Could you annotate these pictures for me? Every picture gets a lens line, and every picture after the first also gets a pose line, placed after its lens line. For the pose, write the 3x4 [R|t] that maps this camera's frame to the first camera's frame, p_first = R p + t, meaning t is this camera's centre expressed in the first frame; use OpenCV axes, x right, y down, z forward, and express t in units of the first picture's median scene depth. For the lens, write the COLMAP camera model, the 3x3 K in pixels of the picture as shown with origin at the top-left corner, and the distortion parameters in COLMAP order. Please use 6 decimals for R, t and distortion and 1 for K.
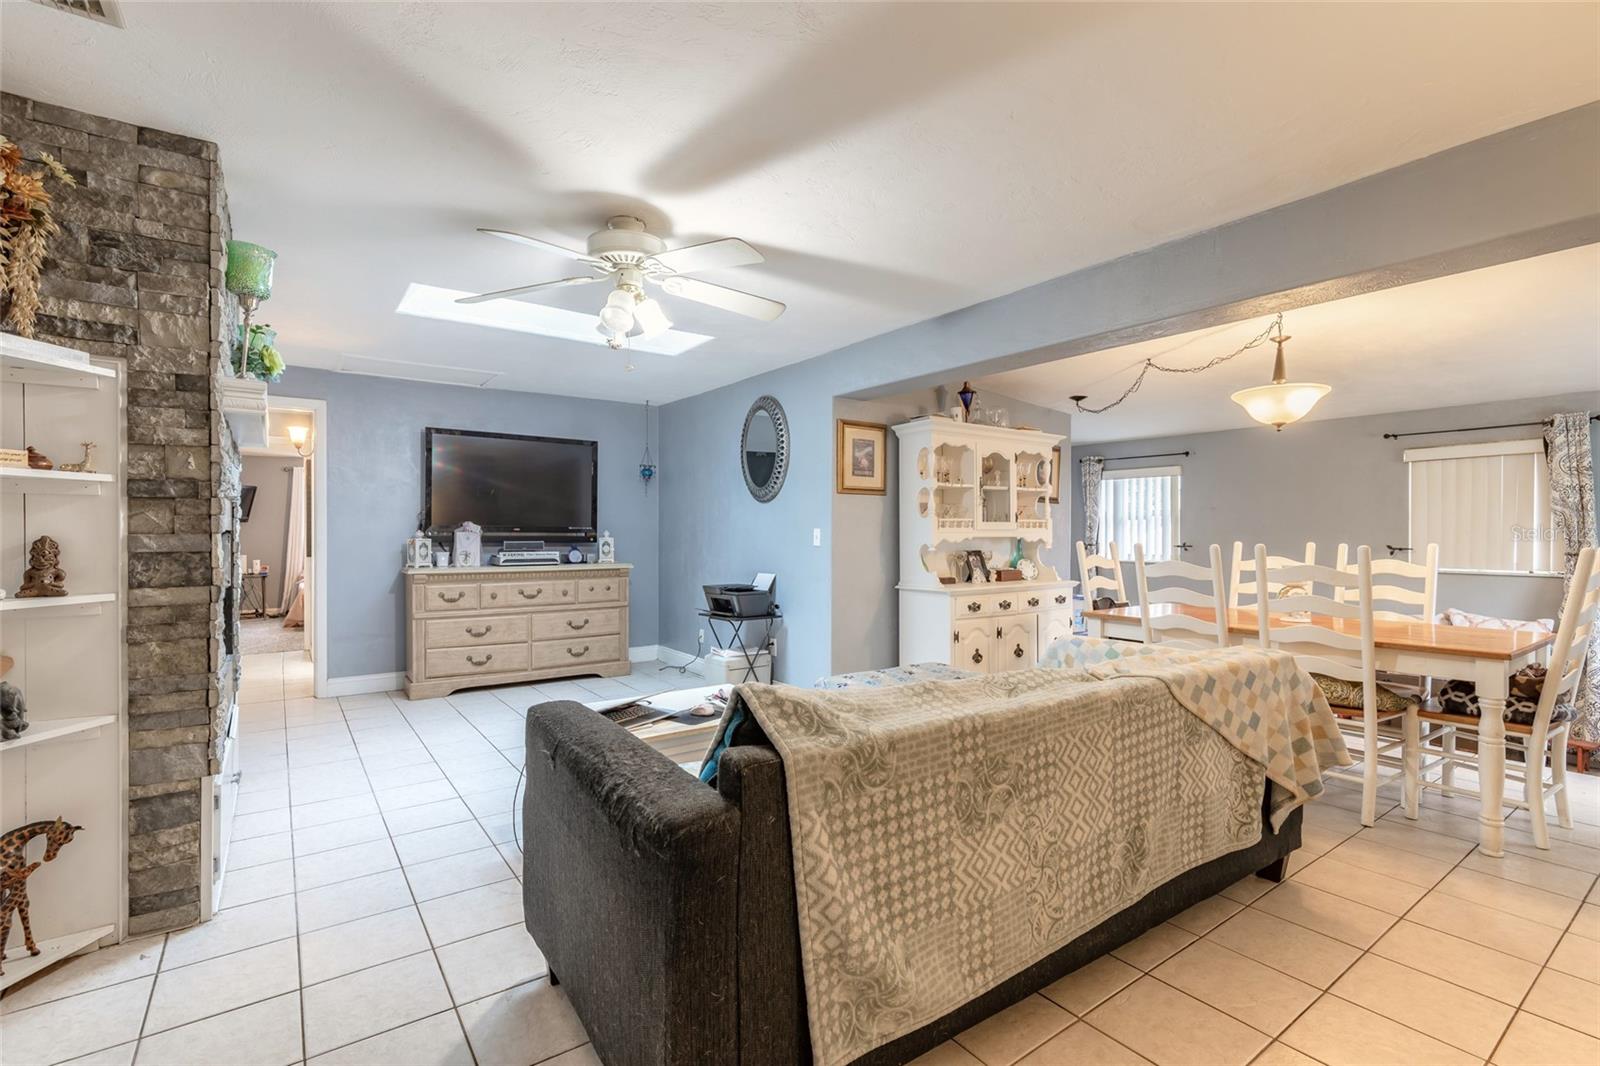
lens RADIAL K [[730.7, 0, 798.3], [0, 730.7, 532.8], [0, 0, 1]] dist [0.006519, 0.003213]
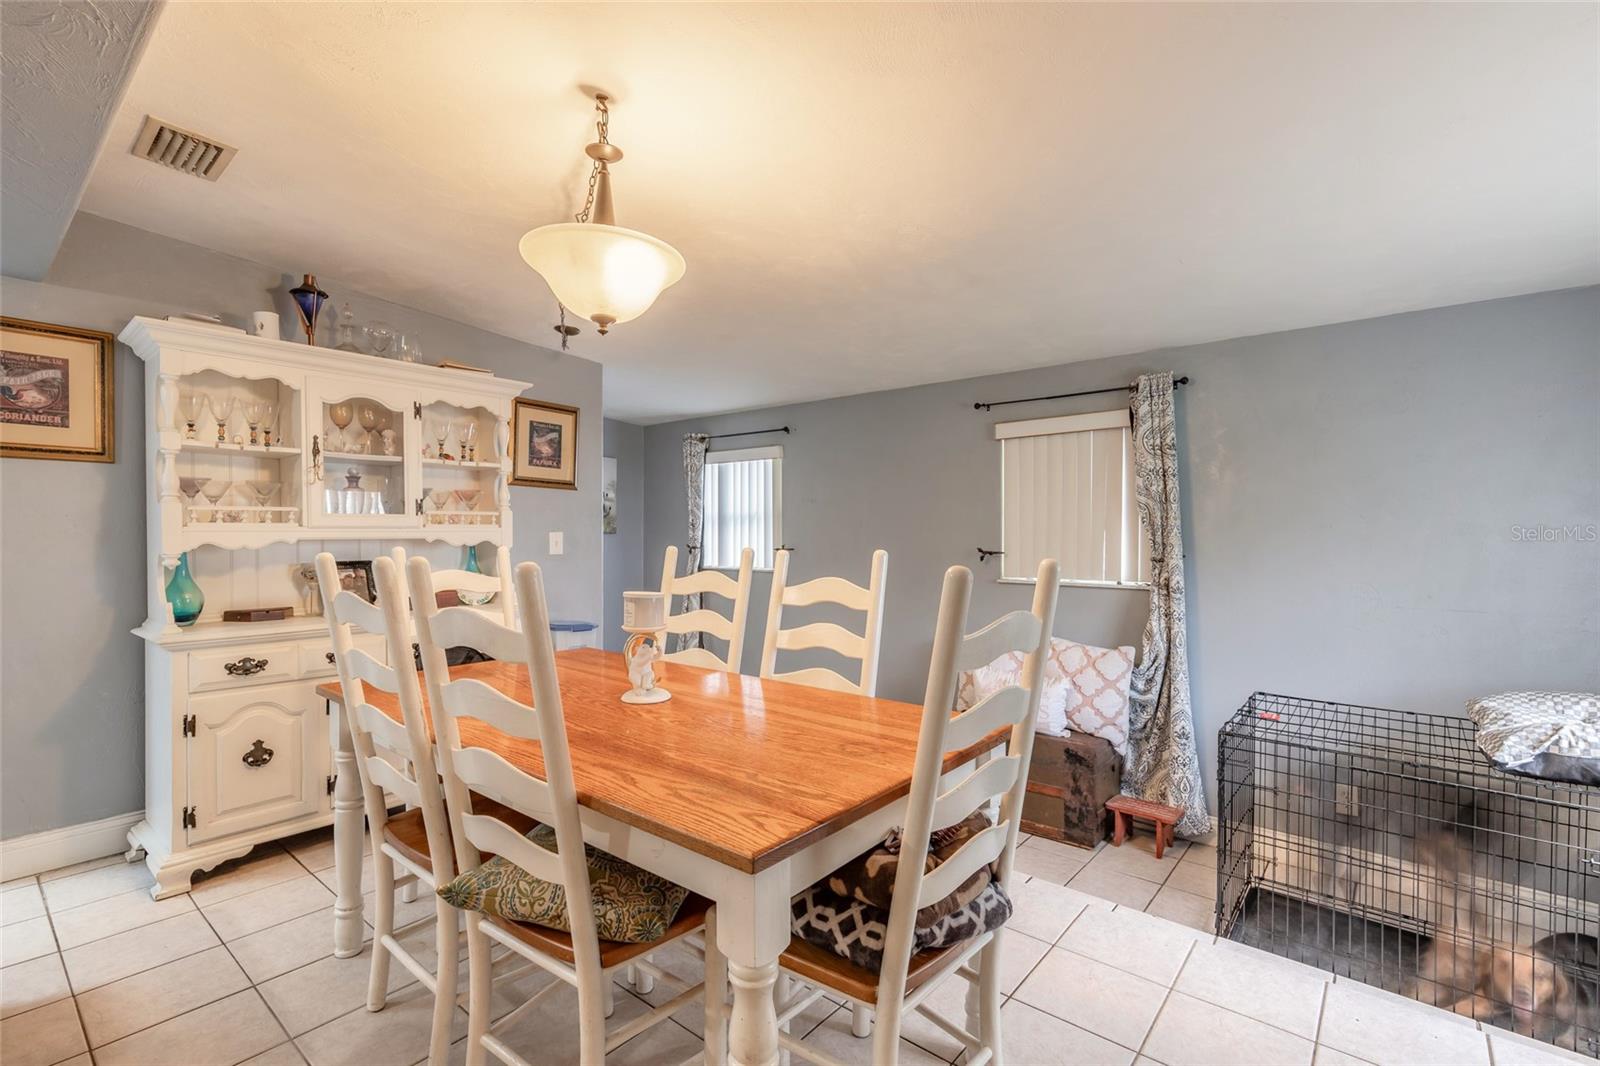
lens RADIAL K [[730.7, 0, 798.3], [0, 730.7, 528.8], [0, 0, 1]] dist [0.006519, 0.003213]
pose [[0.969914, 0.000737, 0.243445, 0.483811], [0.001011, 0.999975, -0.007055, 0.001907], [-0.243444, 0.007089, 0.969889, 0.343014]]
